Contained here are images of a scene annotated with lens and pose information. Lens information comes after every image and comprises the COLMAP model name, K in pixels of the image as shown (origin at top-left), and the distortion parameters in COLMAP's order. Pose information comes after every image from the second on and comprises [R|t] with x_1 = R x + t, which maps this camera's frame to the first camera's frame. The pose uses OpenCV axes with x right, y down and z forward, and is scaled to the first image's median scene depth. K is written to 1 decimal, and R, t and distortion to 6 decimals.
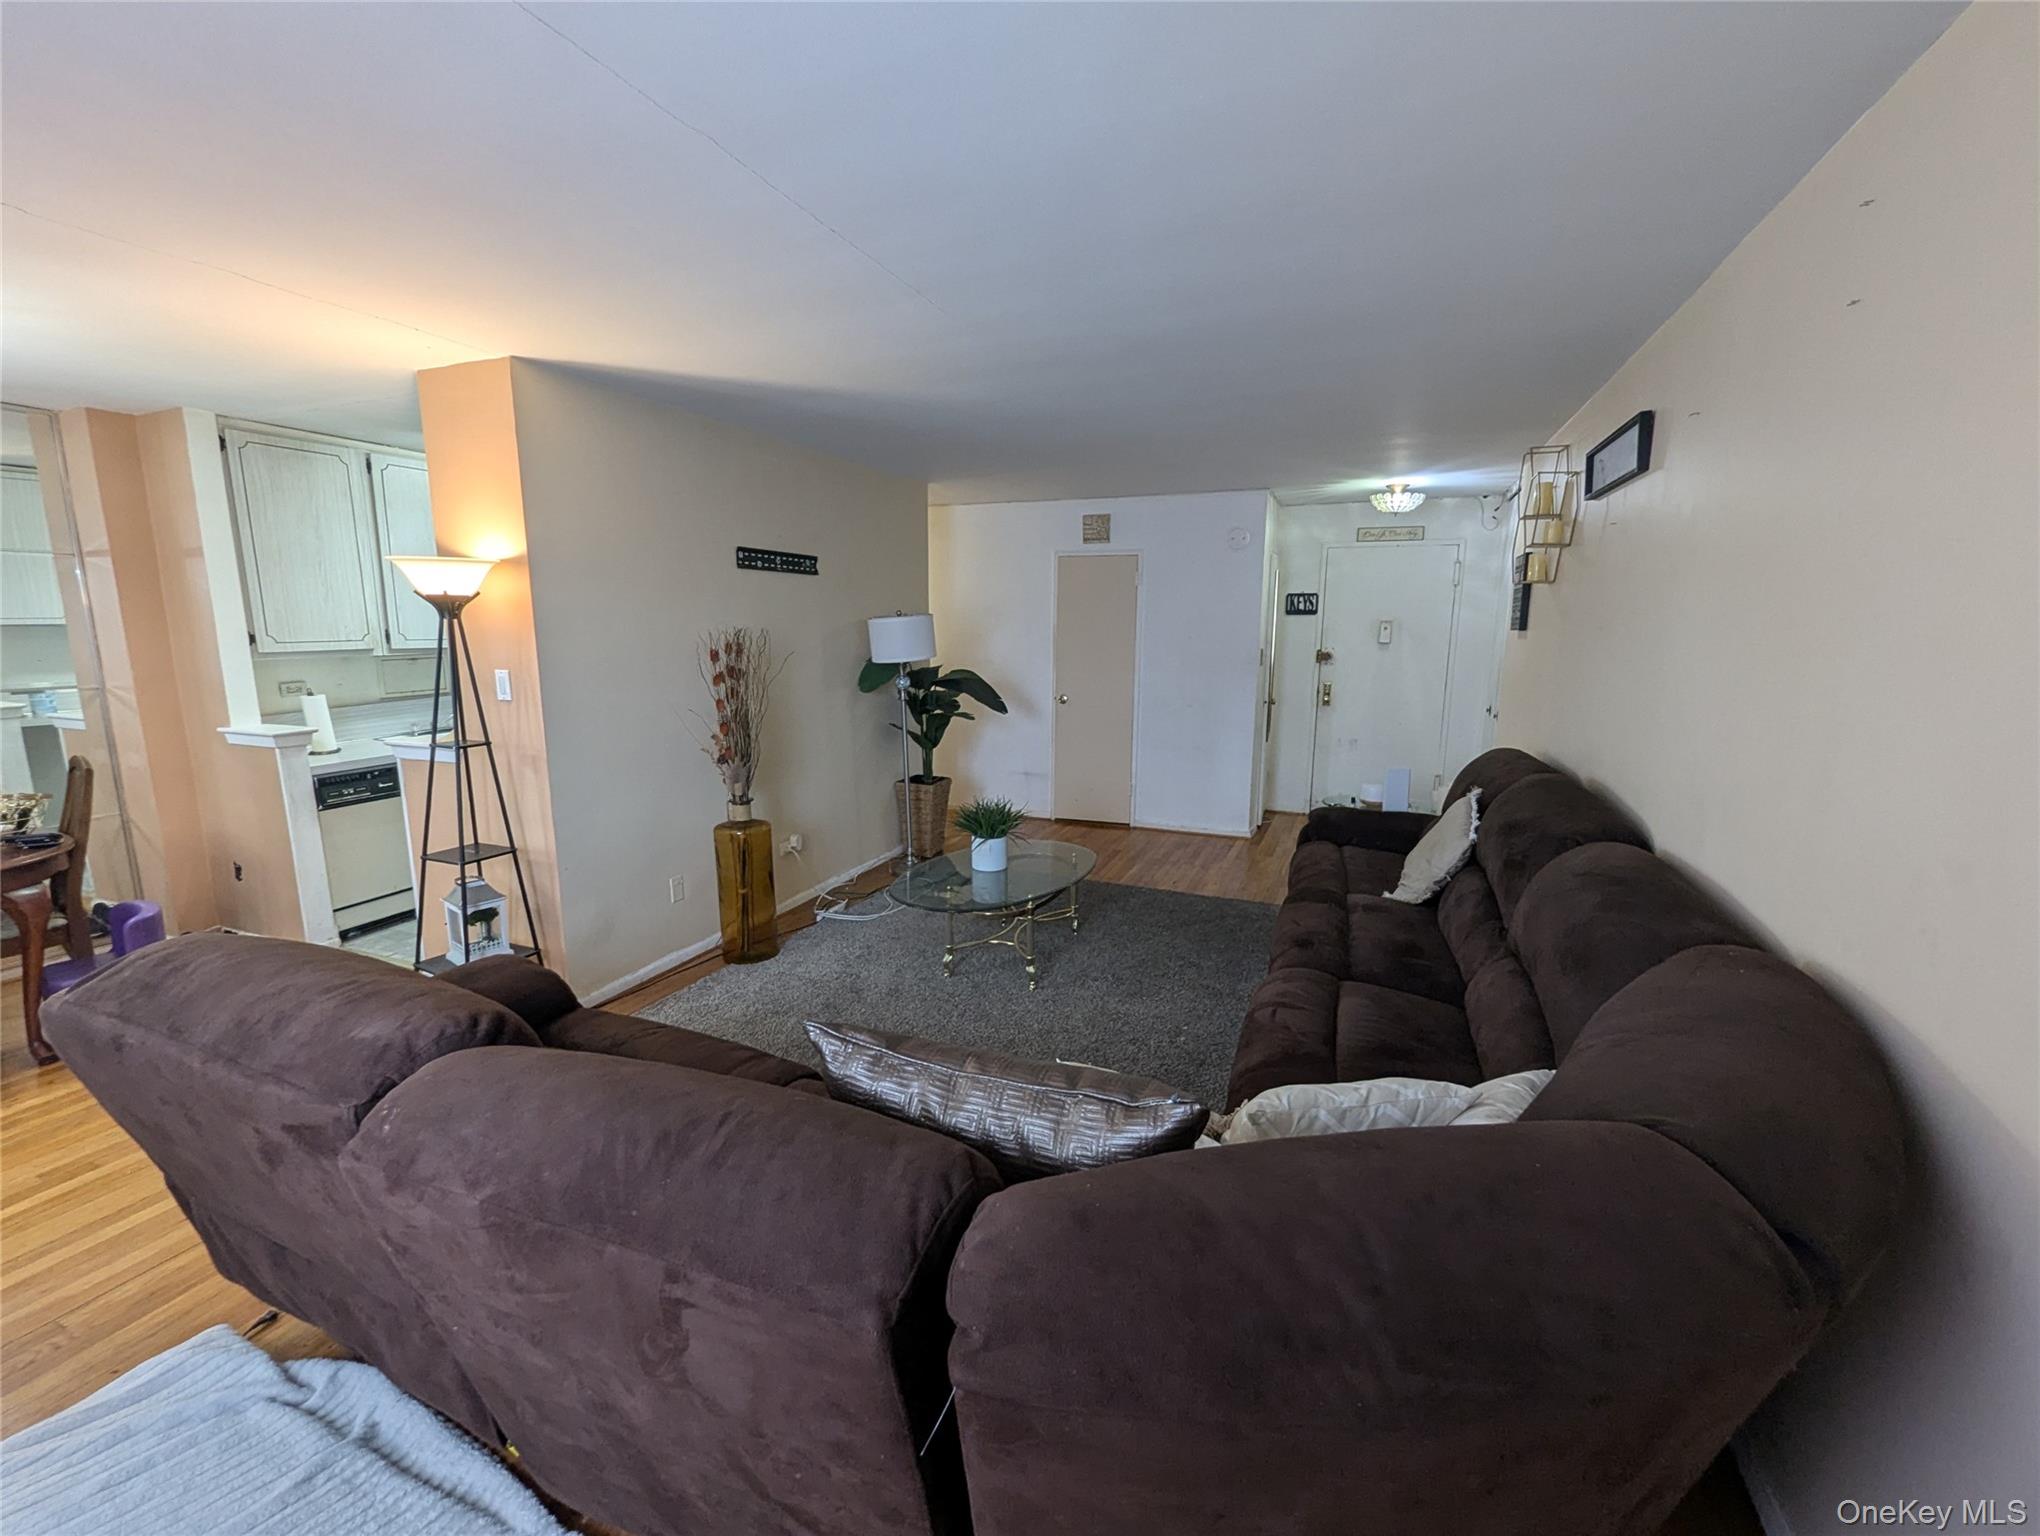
lens RADIAL K [[850.4, 0, 1017.0], [0, 850.4, 773.8], [0, 0, 1]] dist [0.002619, -0.001290]
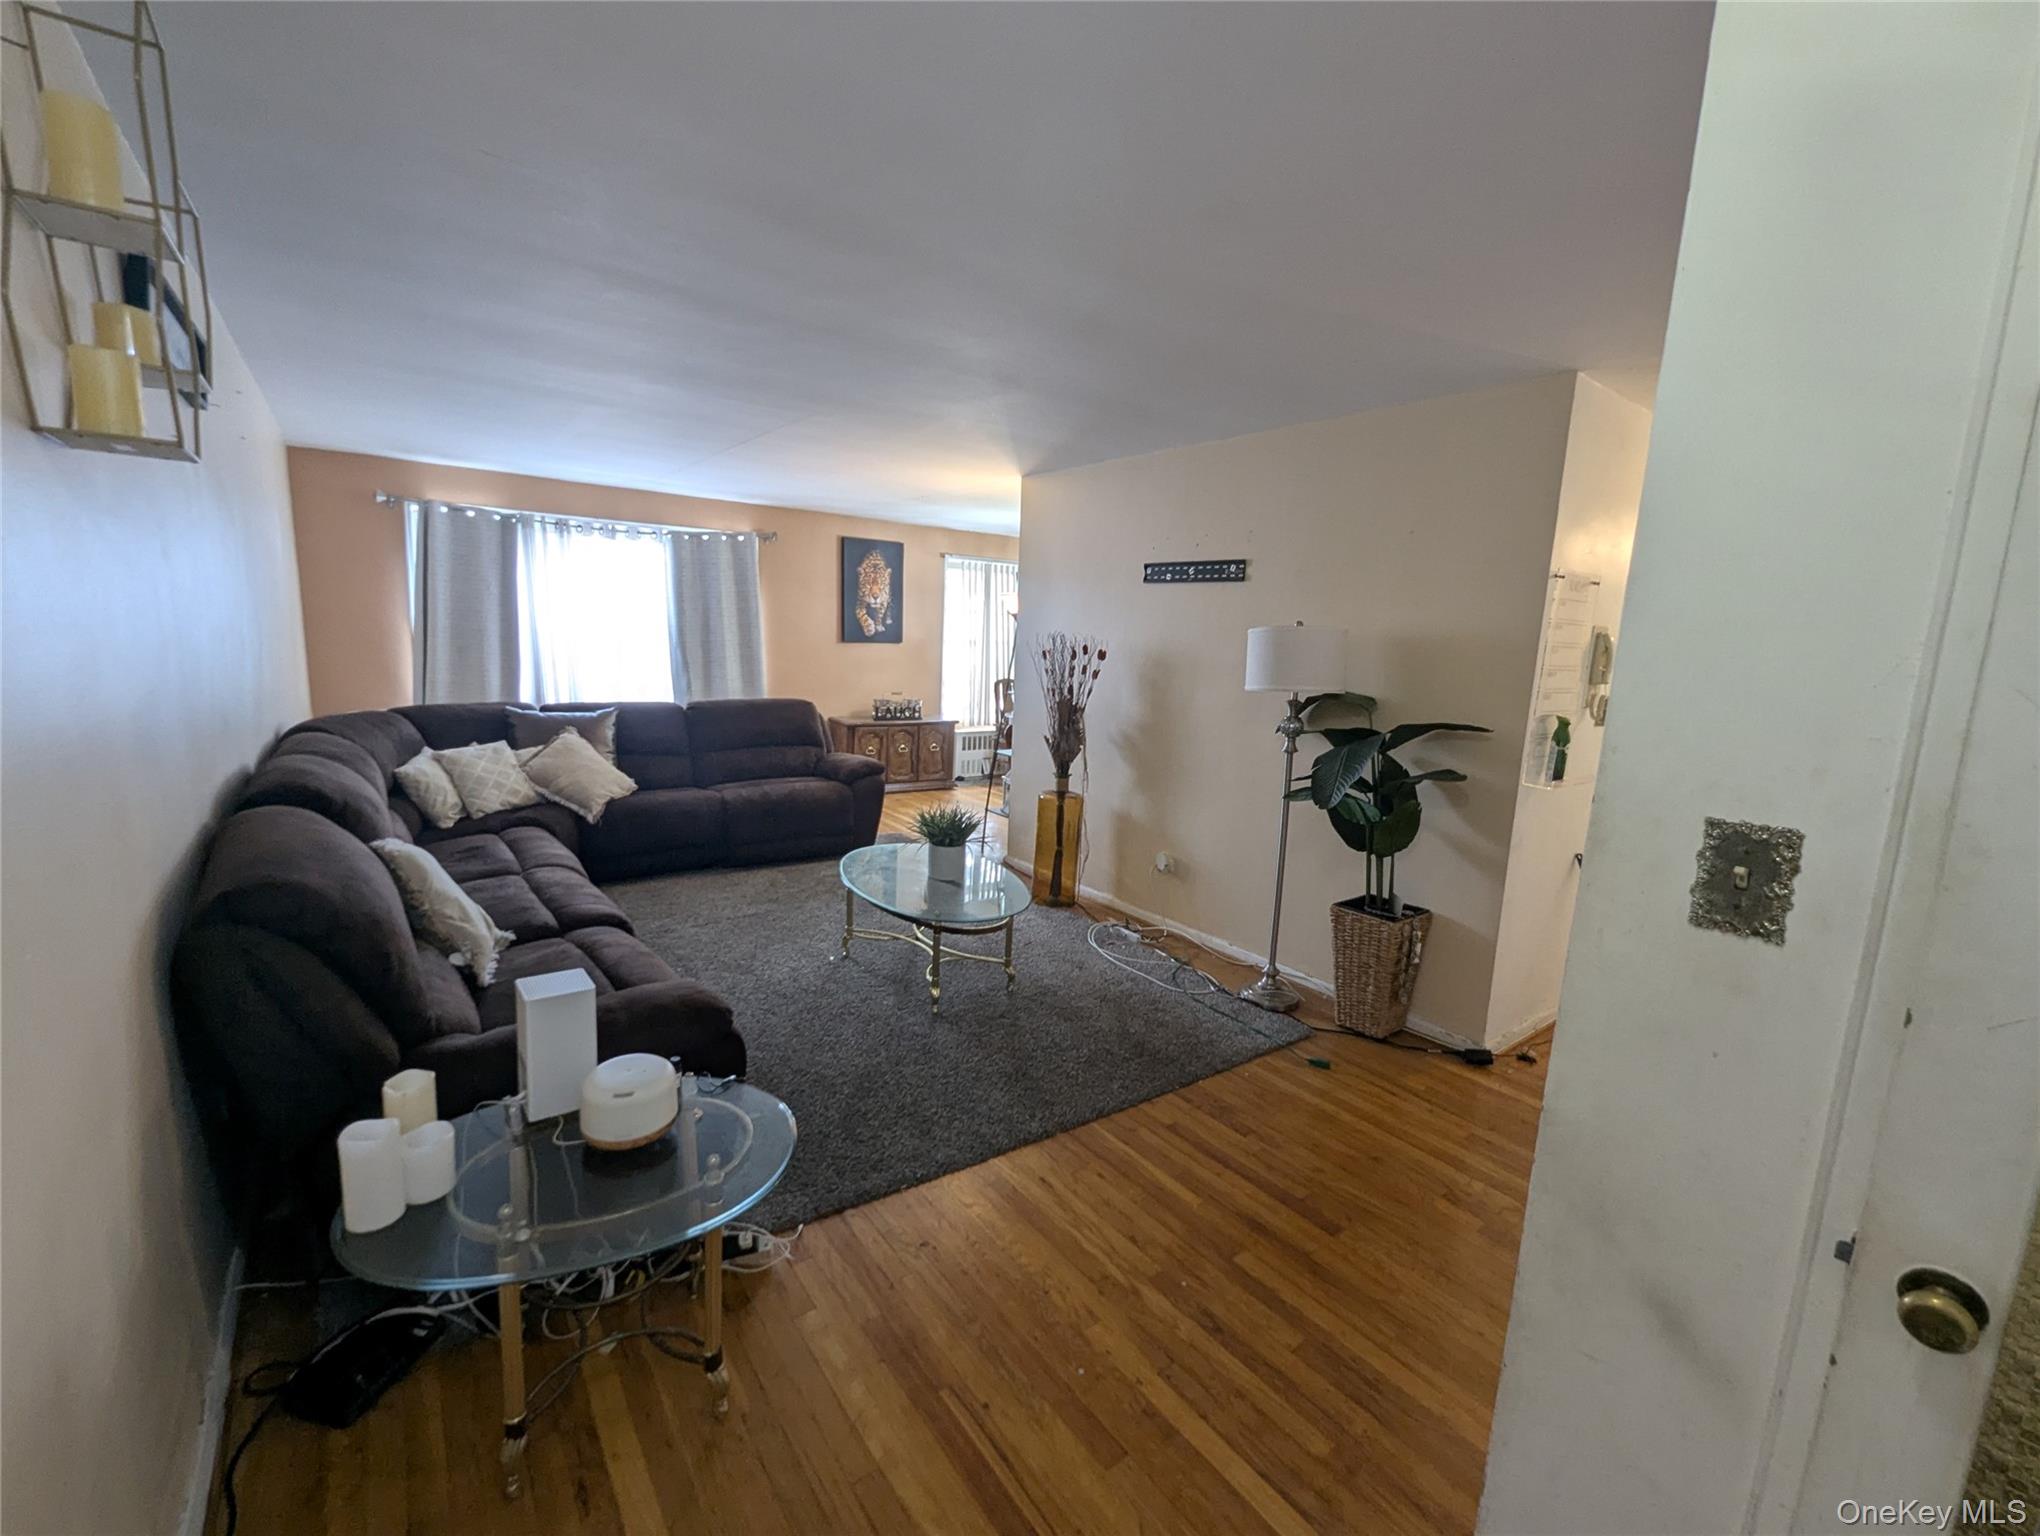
lens RADIAL K [[850.4, 0, 1021.1], [0, 850.4, 768.8], [0, 0, 1]] dist [0.002619, -0.001290]
pose [[-0.510167, 0.115765, -0.852249, 0.730606], [-0.197260, 0.948737, 0.246954, -0.259407], [0.837149, 0.294103, -0.461178, 1.474389]]
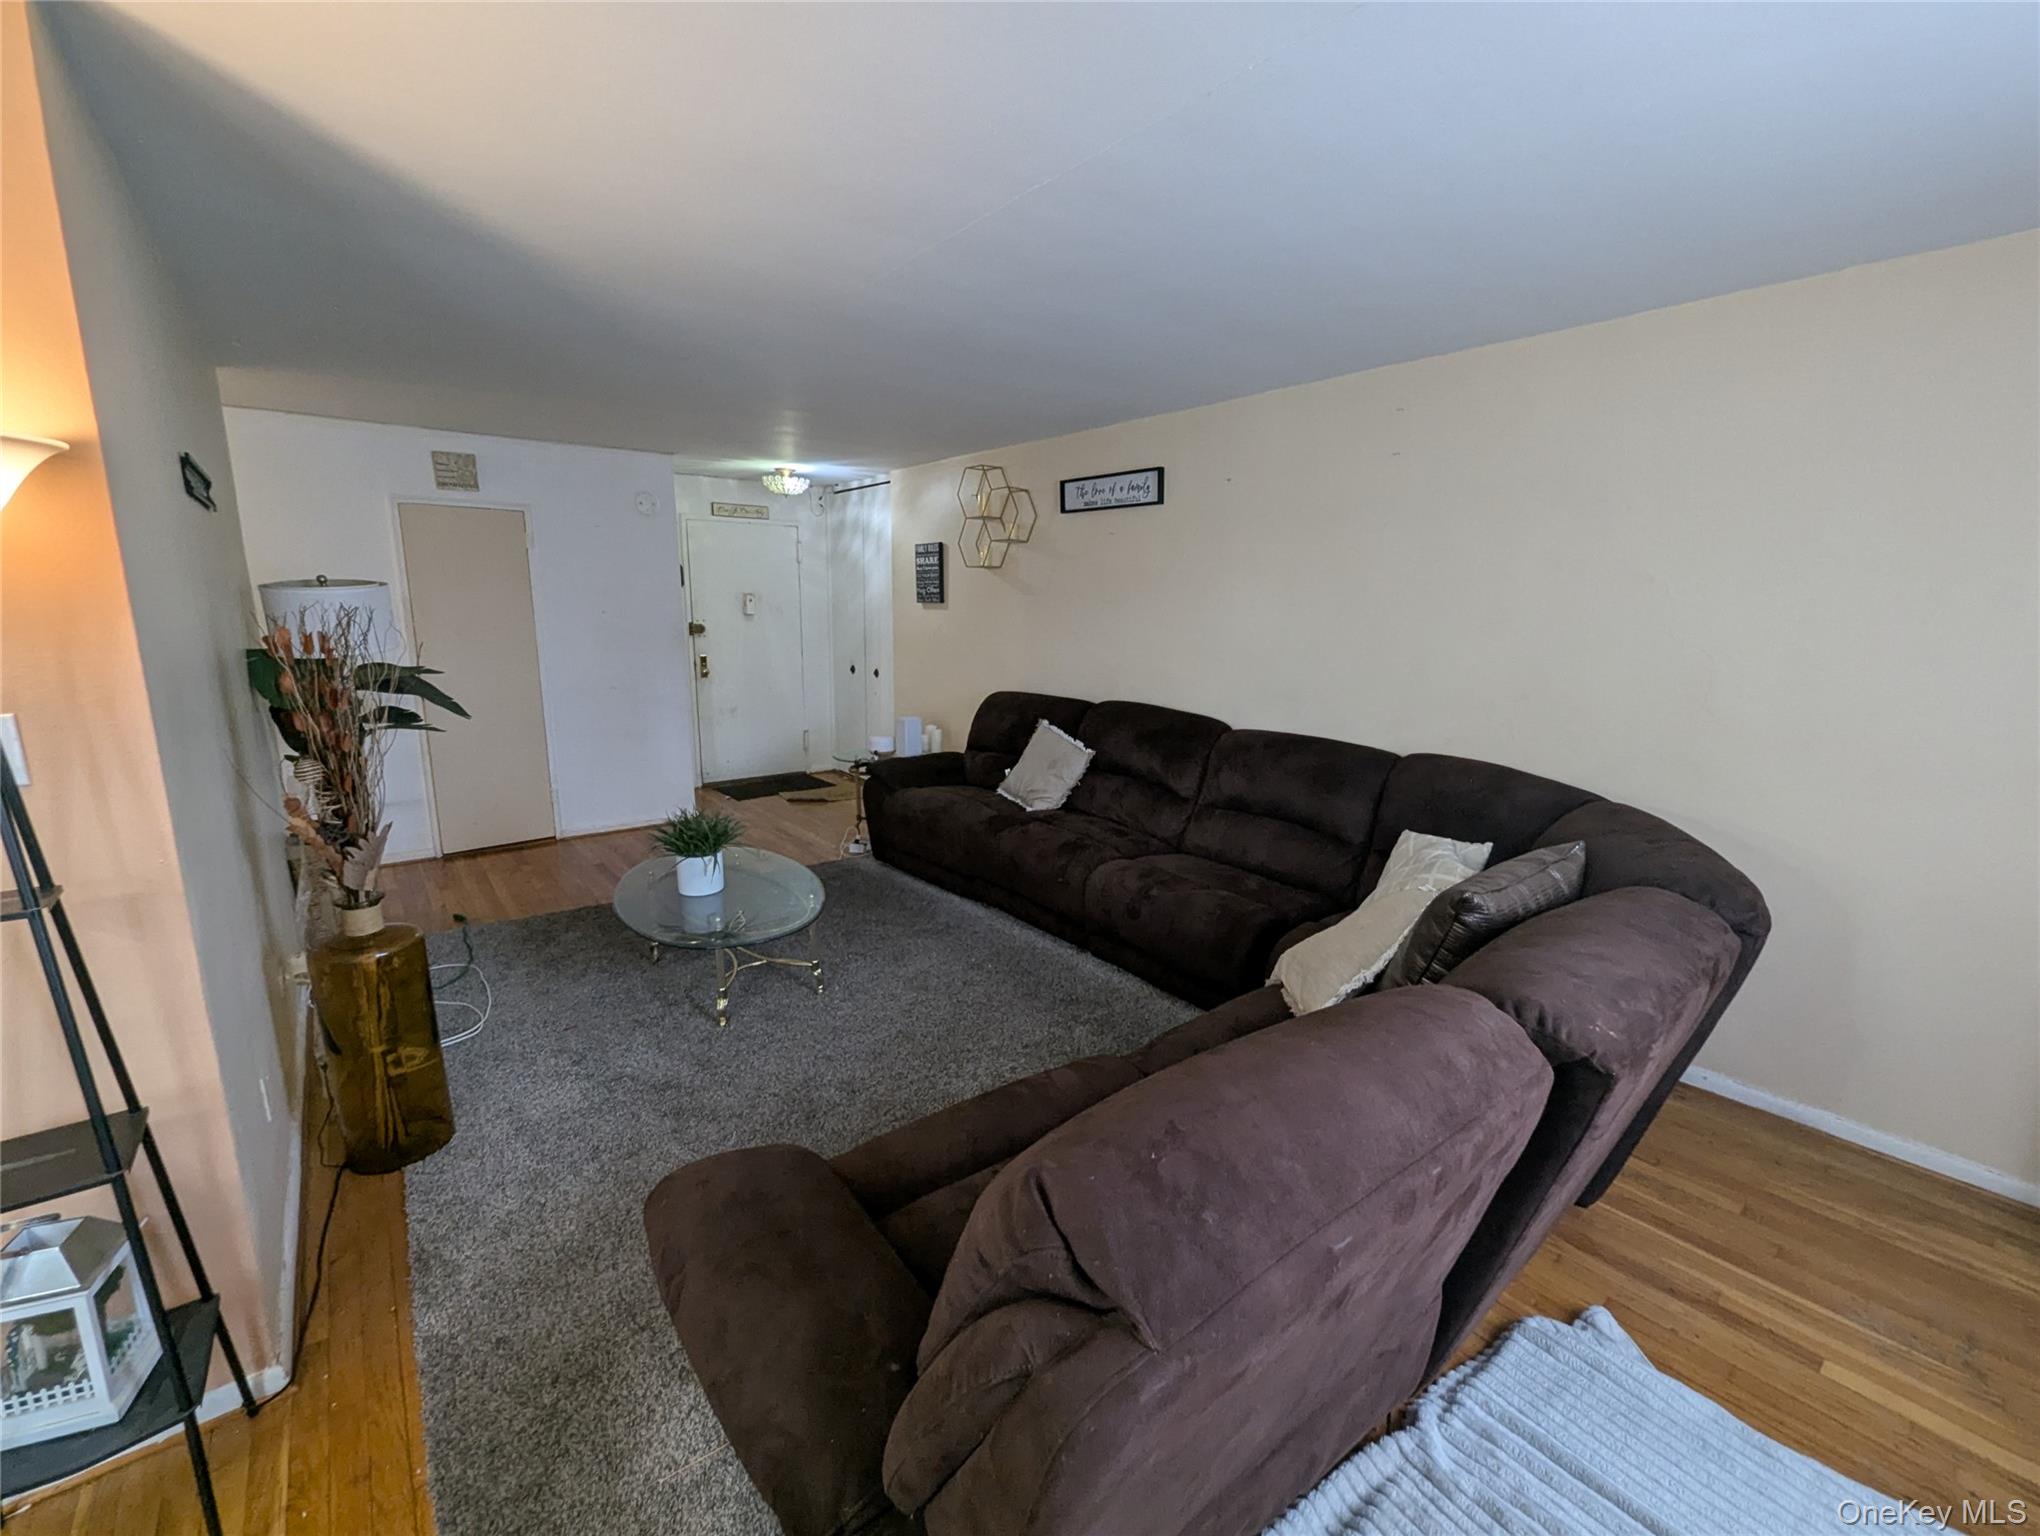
lens RADIAL K [[850.4, 0, 1018.8], [0, 850.4, 768.2], [0, 0, 1]] dist [0.002619, -0.001290]
pose [[0.492355, -0.170246, 0.853582, -0.571792], [0.146907, 0.982869, 0.111294, -0.054230], [-0.857907, 0.070601, 0.508931, 0.297990]]
